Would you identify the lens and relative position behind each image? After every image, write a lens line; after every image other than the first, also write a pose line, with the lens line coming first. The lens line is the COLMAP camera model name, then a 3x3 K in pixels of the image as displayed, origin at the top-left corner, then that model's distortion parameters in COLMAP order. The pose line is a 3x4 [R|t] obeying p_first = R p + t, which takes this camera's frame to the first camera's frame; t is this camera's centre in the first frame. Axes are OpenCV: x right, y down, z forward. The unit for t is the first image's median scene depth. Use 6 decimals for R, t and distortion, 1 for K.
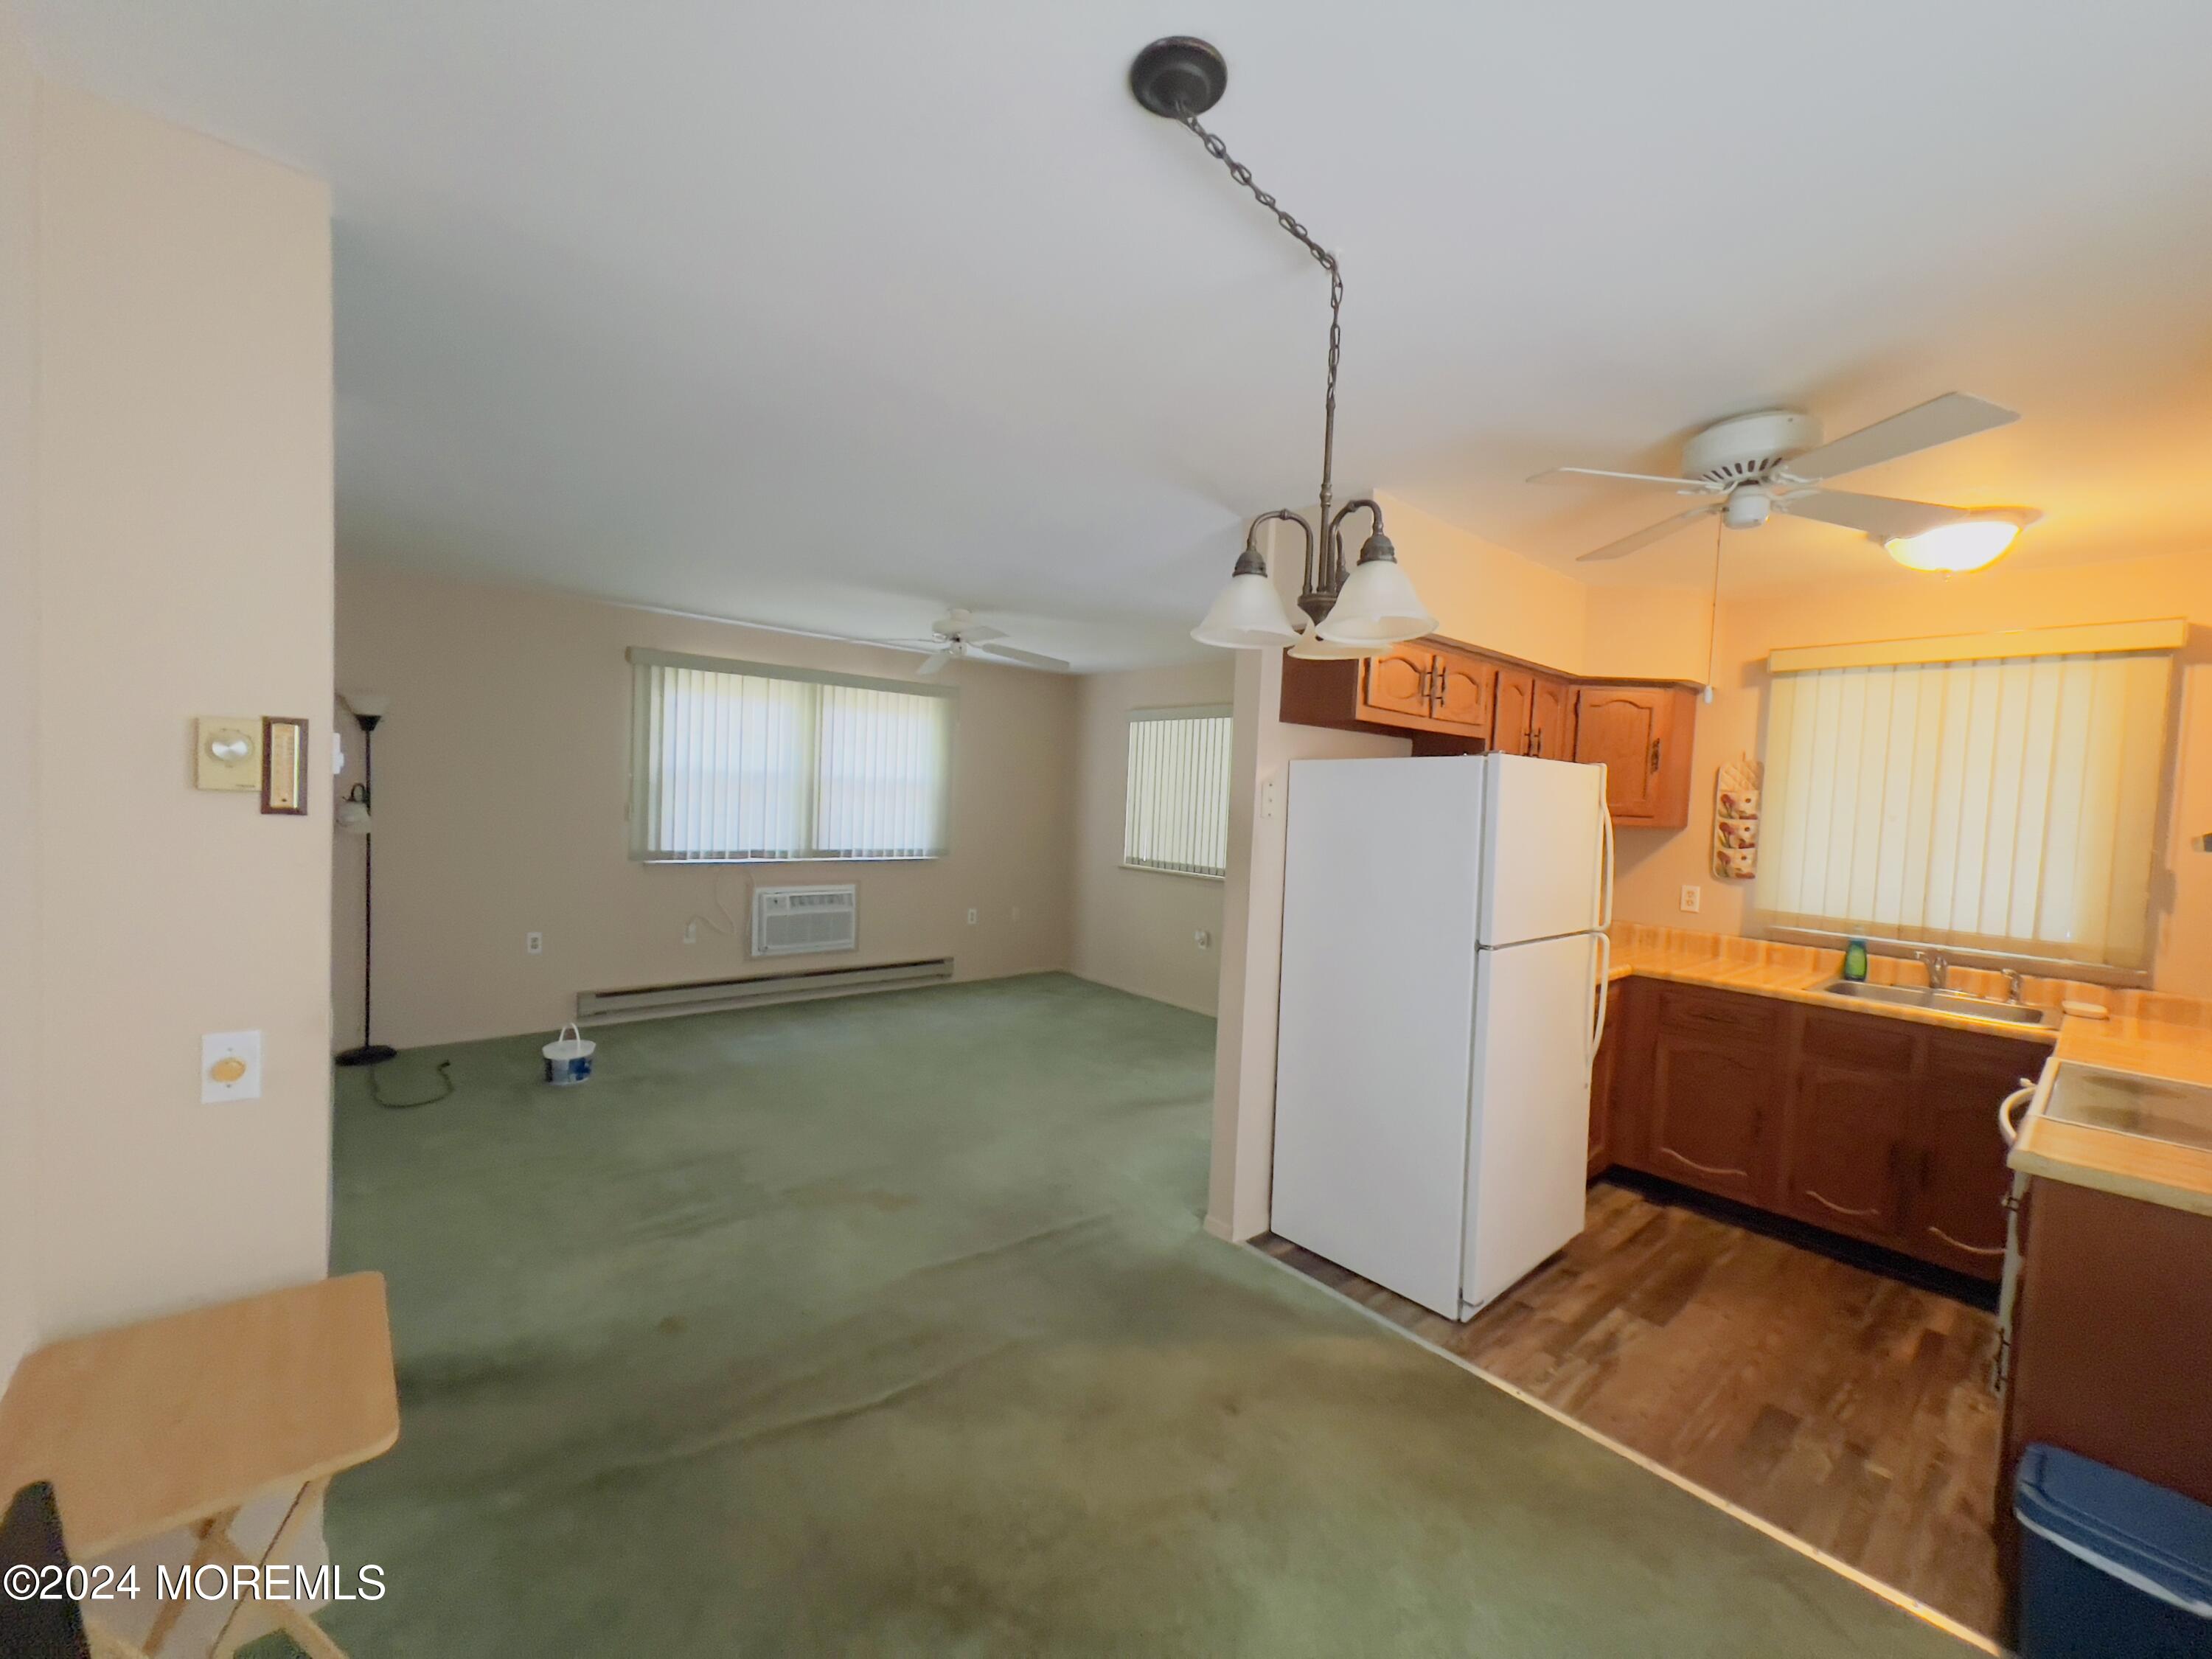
lens RADIAL K [[889.4, 0, 1107.4], [0, 889.4, 830.4], [0, 0, 1]] dist [-0.003775, 0.000264]
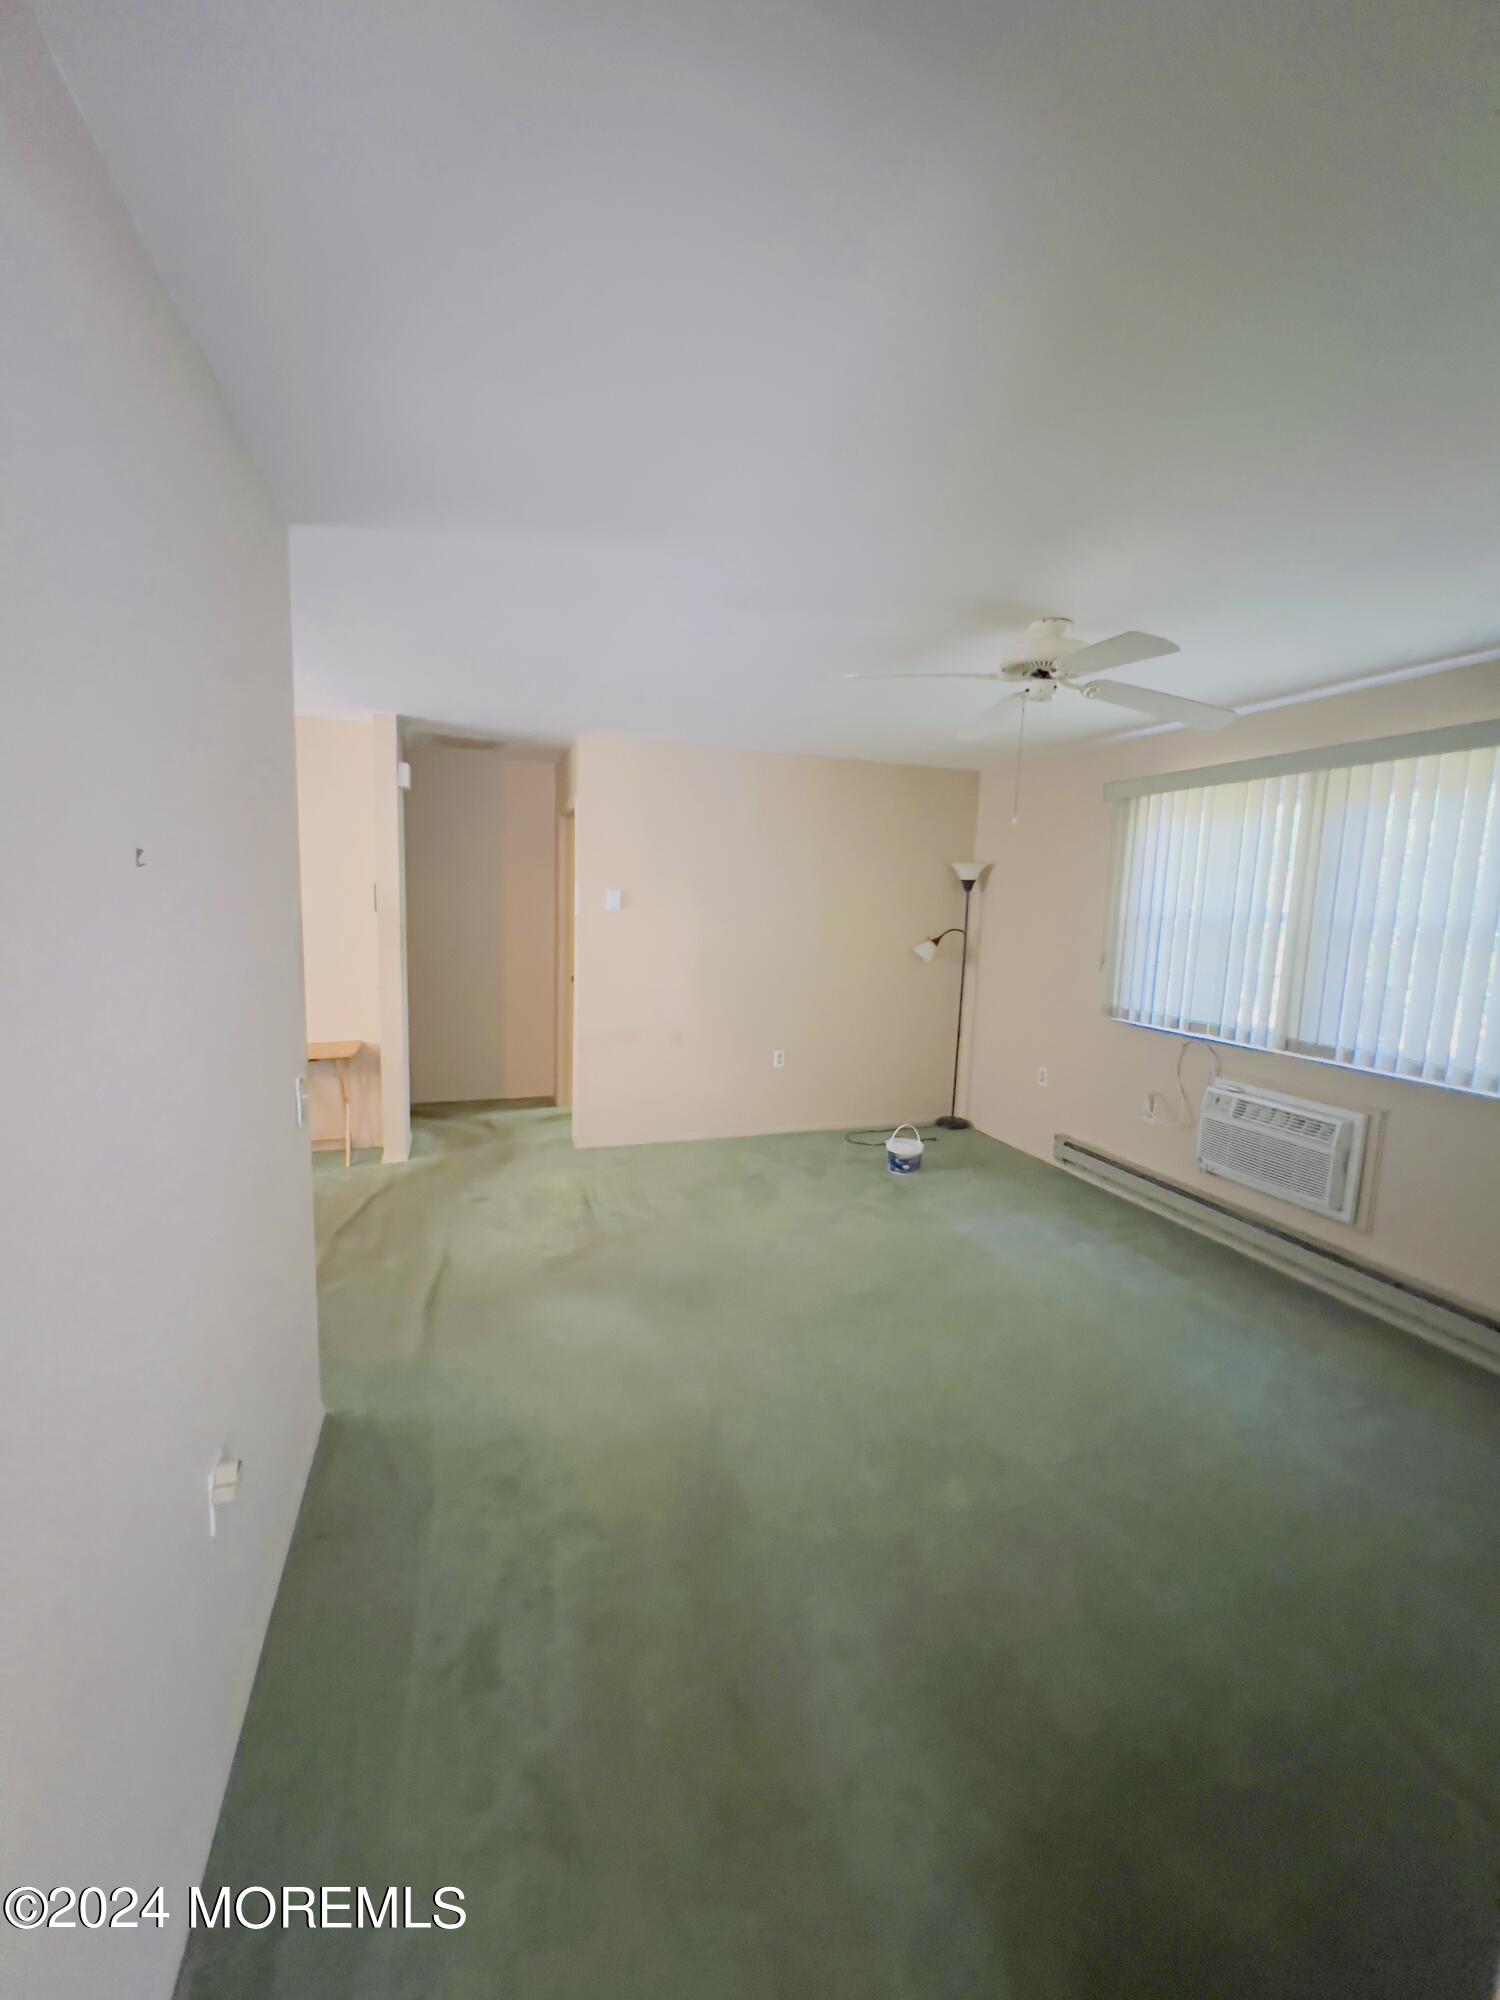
lens RADIAL K [[804.1, 0, 759.9], [0, 804.1, 1005.6], [0, 0, 1]] dist [-0.003775, 0.000264]
pose [[-0.363190, 0.061438, -0.929687, 0.249782], [-0.096846, 0.989929, 0.103252, -0.018016], [0.926668, 0.127537, -0.353582, 0.630580]]
